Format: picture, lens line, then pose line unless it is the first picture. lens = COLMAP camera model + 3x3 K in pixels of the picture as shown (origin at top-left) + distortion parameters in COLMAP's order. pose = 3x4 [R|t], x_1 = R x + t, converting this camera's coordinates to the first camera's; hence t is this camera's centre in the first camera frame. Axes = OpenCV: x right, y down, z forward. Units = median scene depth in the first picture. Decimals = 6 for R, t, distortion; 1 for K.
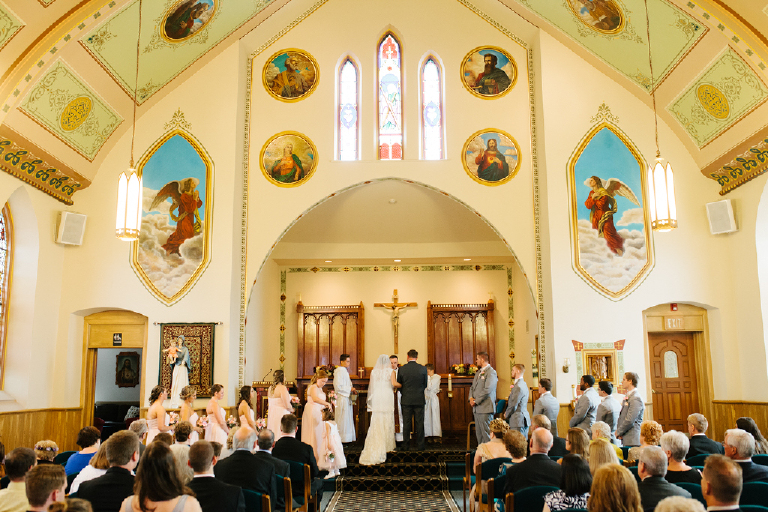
lens RADIAL K [[724.8, 0, 384.0], [0, 724.8, 256.0], [0, 0, 1]] dist [-0.084073, 0.013509]
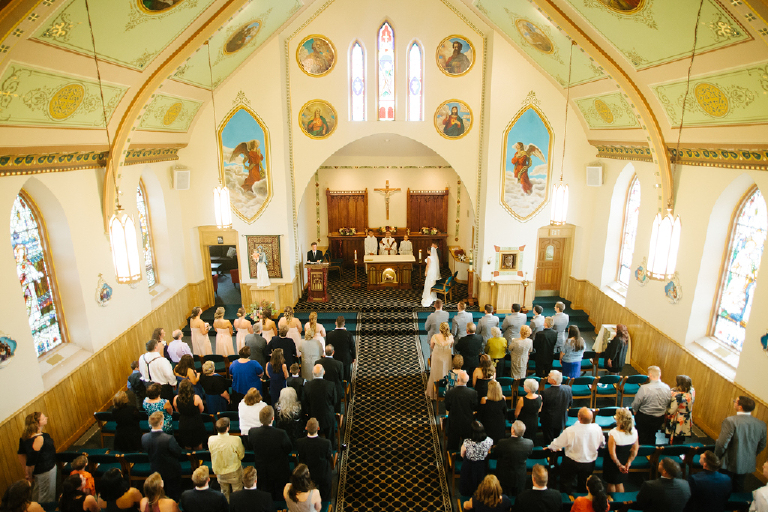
lens RADIAL K [[444.7, 0, 393.0], [0, 444.7, 257.6], [0, 0, 1]] dist [-0.101297, 0.000335]
pose [[0.999146, -0.003746, 0.041159, -0.016599], [-0.014146, 0.904727, 0.425757, -0.270601], [-0.038833, -0.425976, 0.903901, 0.056454]]
